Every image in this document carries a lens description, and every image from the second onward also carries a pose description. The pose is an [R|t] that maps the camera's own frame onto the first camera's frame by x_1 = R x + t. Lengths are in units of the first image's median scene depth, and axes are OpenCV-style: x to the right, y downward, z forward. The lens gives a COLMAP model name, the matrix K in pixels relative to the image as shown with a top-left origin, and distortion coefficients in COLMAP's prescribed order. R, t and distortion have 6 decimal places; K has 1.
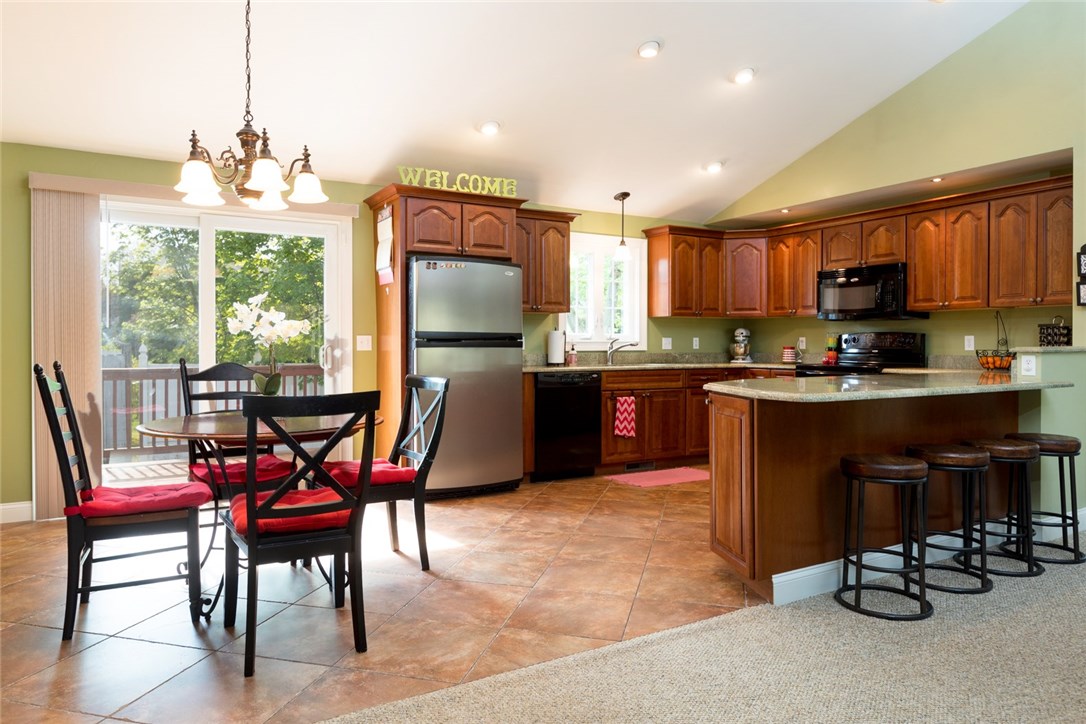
lens RADIAL K [[702.0, 0, 523.3], [0, 702.0, 343.3], [0, 0, 1]] dist [0.005451, -0.009071]
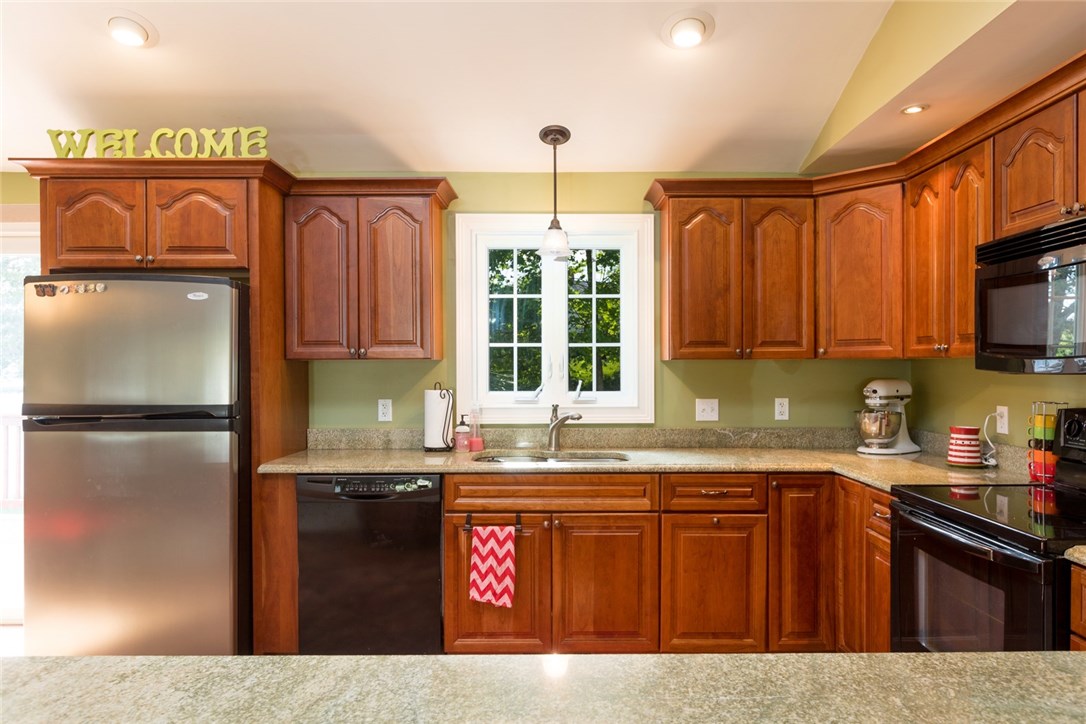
lens RADIAL K [[702.0, 0, 554.7], [0, 702.0, 369.4], [0, 0, 1]] dist [0.005451, -0.009071]
pose [[0.871654, -0.000161, -0.490122, 0.477001], [0.002769, 0.999986, 0.004595, -0.042989], [0.490114, -0.005362, 0.871642, 0.642650]]
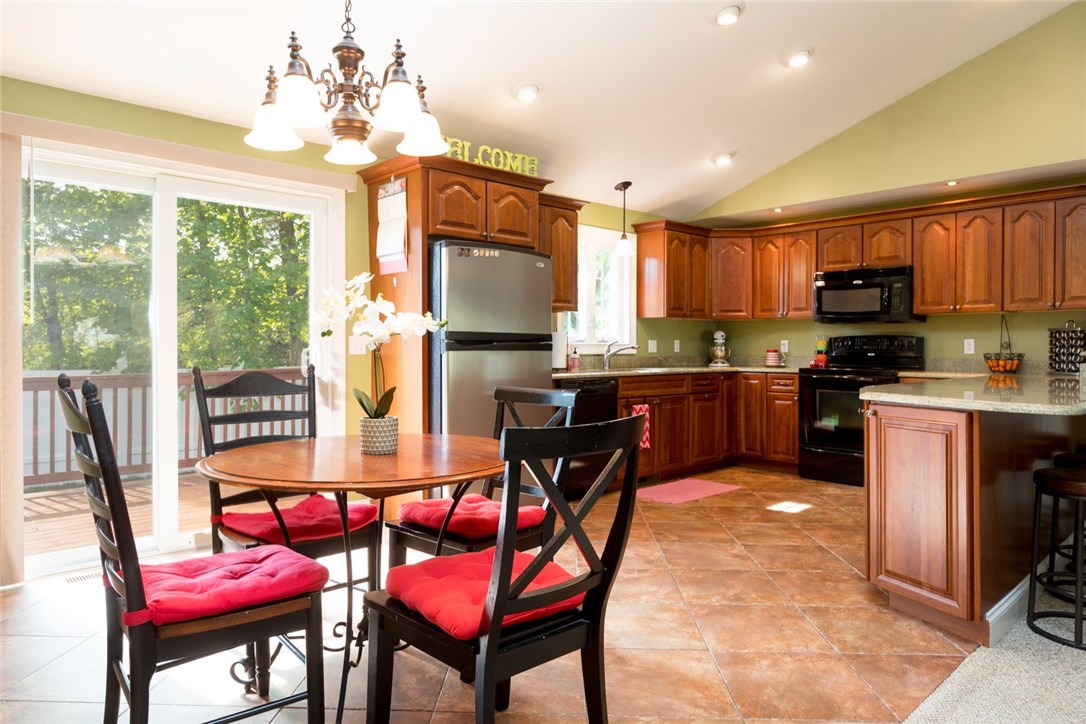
lens RADIAL K [[702.0, 0, 529.1], [0, 702.0, 346.6], [0, 0, 1]] dist [0.005451, -0.009071]
pose [[0.974194, 0.001621, 0.225707, -0.222151], [-0.001982, 0.999997, 0.001375, -0.000198], [-0.225704, -0.001787, 0.974194, 0.159427]]
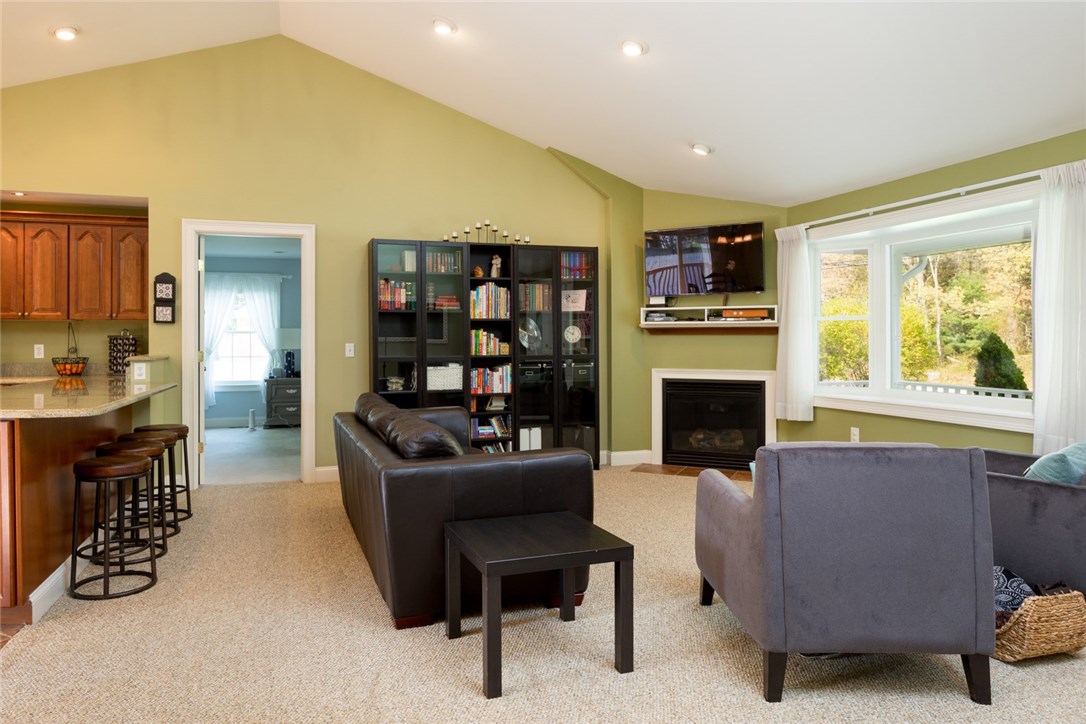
lens RADIAL K [[702.0, 0, 520.2], [0, 702.0, 342.8], [0, 0, 1]] dist [0.005451, -0.009071]
pose [[0.208122, -0.002789, 0.978099, -0.265018], [0.000949, 0.999996, 0.002650, -0.015967], [-0.978102, 0.000377, 0.208124, 0.065674]]
